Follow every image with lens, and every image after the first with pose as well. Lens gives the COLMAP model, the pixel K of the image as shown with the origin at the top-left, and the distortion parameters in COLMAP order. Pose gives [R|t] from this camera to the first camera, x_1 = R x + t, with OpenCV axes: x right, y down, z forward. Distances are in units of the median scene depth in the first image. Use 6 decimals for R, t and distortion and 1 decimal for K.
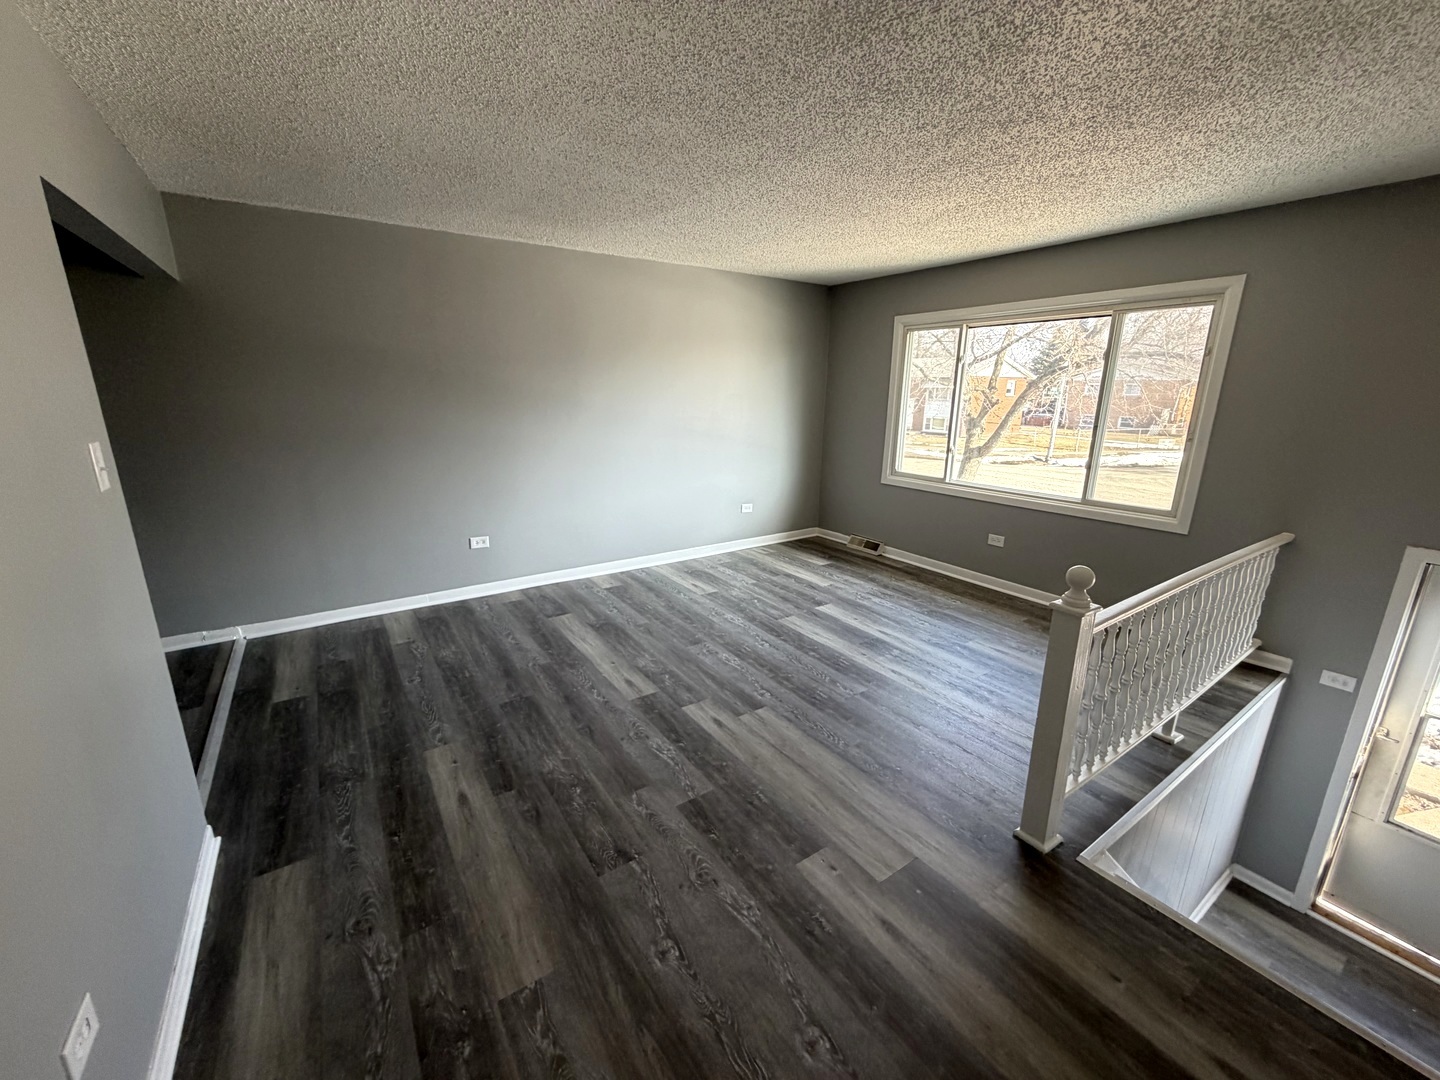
lens RADIAL K [[577.0, 0, 715.9], [0, 577.0, 538.7], [0, 0, 1]] dist [0.002111, 0.000211]
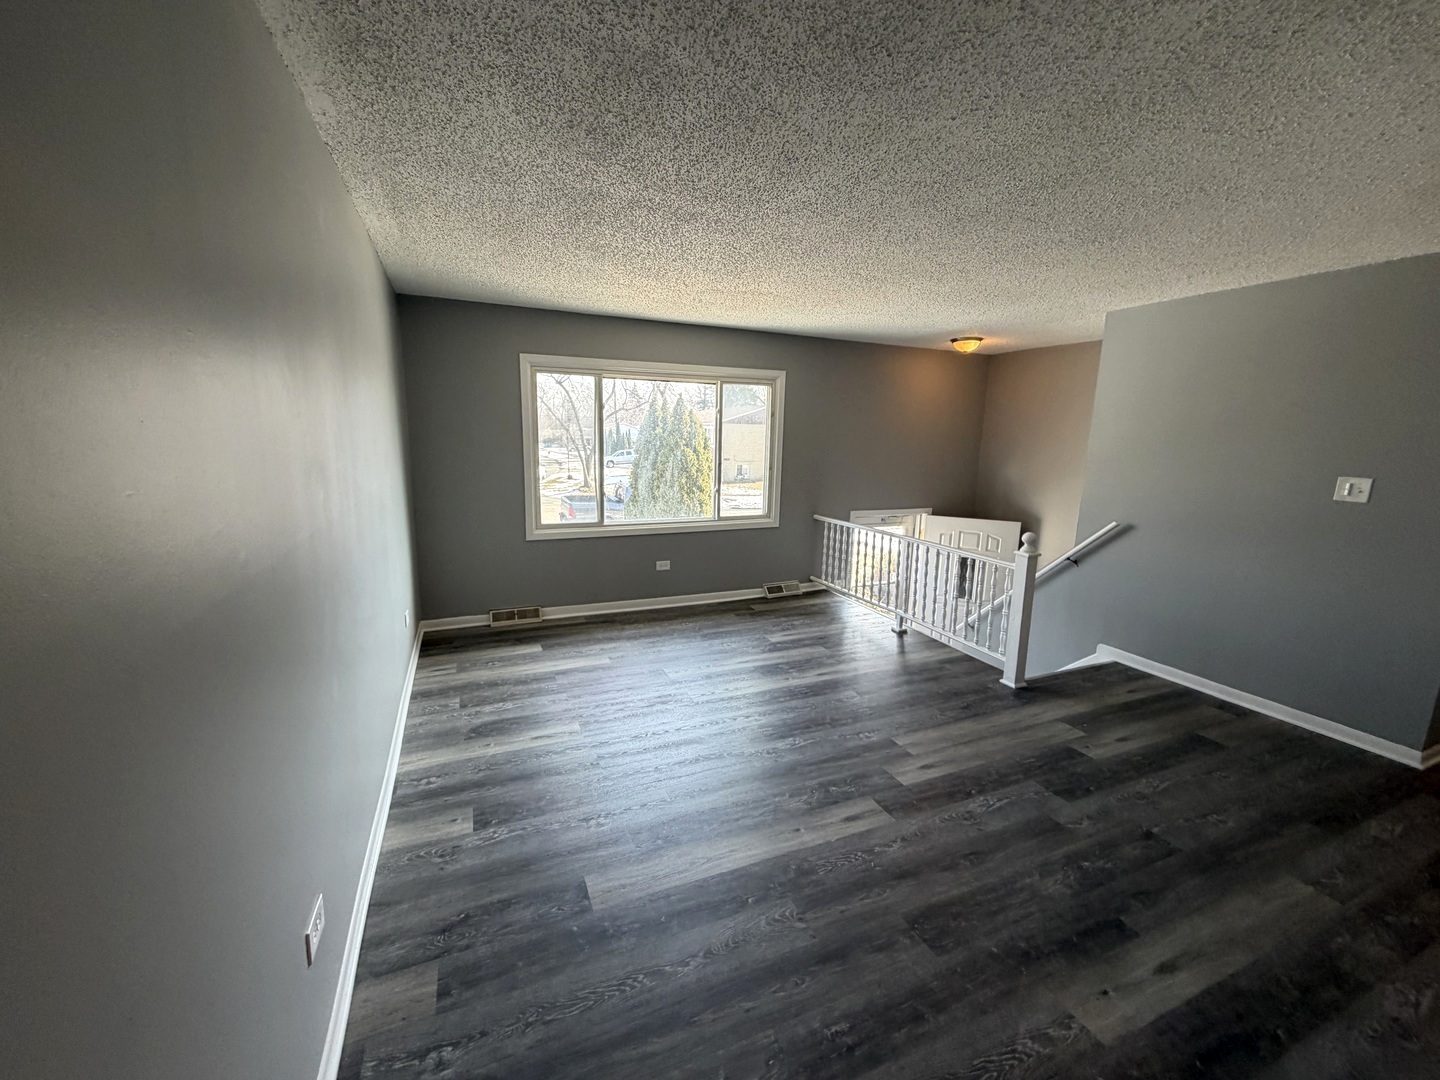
lens RADIAL K [[577.0, 0, 716.2], [0, 577.0, 540.4], [0, 0, 1]] dist [0.002111, 0.000211]
pose [[0.187483, -0.180535, 0.965535, -0.641864], [0.230387, 0.963627, 0.135443, -0.191171], [-0.954868, 0.197053, 0.222256, 0.687770]]
